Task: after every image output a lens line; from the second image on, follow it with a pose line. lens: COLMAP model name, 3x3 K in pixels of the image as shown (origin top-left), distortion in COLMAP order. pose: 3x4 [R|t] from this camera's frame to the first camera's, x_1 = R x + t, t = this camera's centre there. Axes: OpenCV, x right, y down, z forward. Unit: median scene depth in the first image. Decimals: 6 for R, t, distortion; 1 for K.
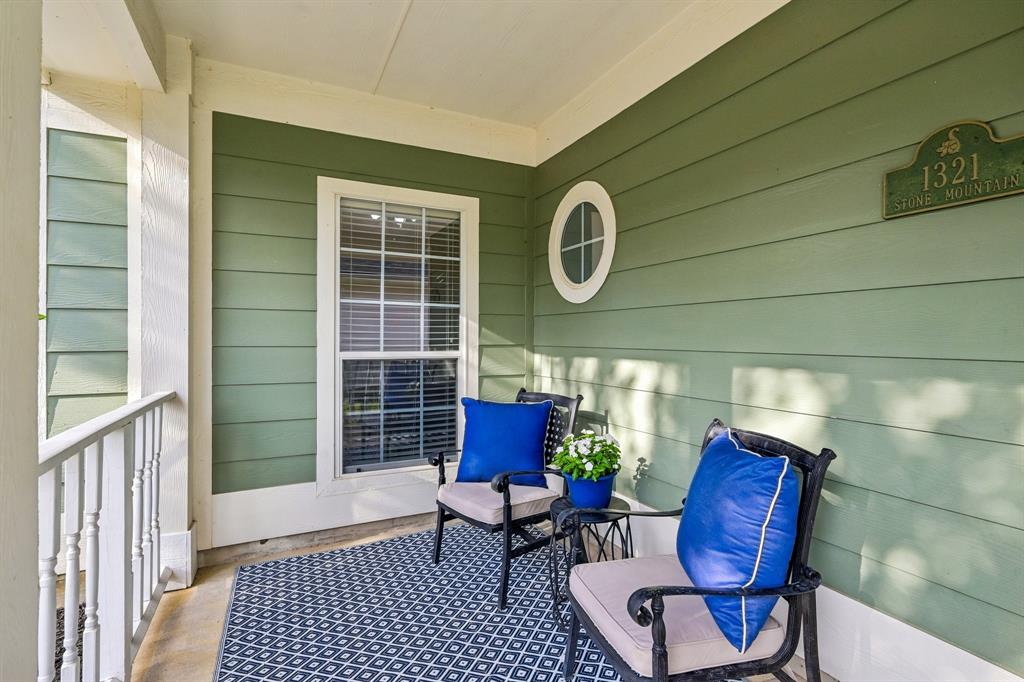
lens RADIAL K [[493.0, 0, 508.8], [0, 493.0, 335.3], [0, 0, 1]] dist [0.003471, -0.000143]
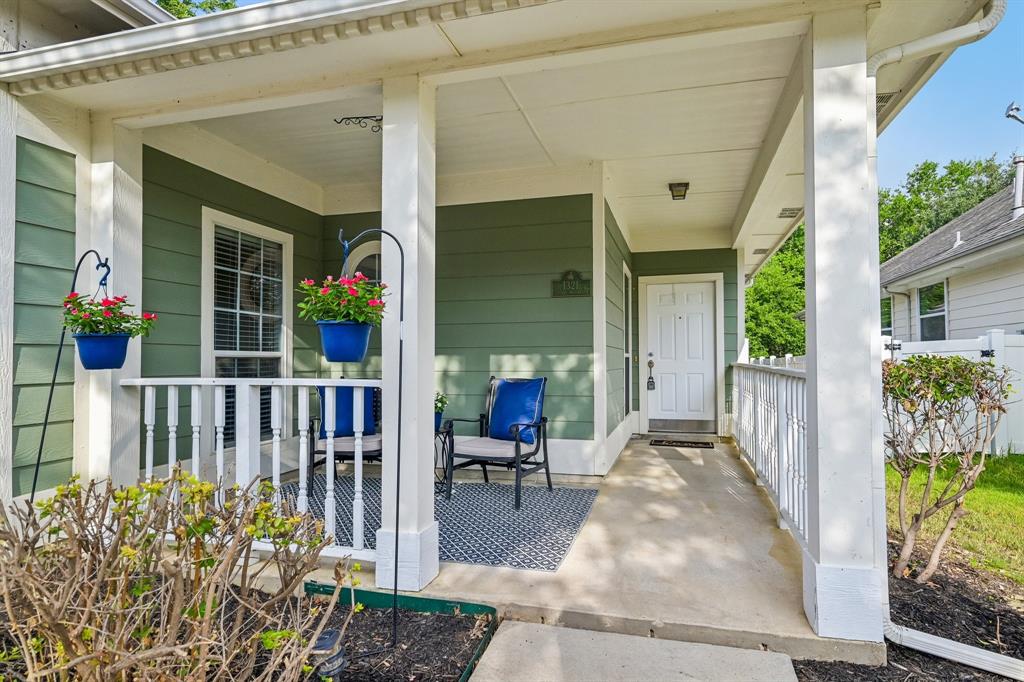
lens RADIAL K [[607.7, 0, 512.8], [0, 607.7, 344.6], [0, 0, 1]] dist [-0.002607, 0.000228]
pose [[0.668982, 0.017623, 0.743069, -1.124882], [-0.002868, 0.999773, -0.021129, 0.056896], [-0.743273, 0.012004, 0.668881, -0.647215]]
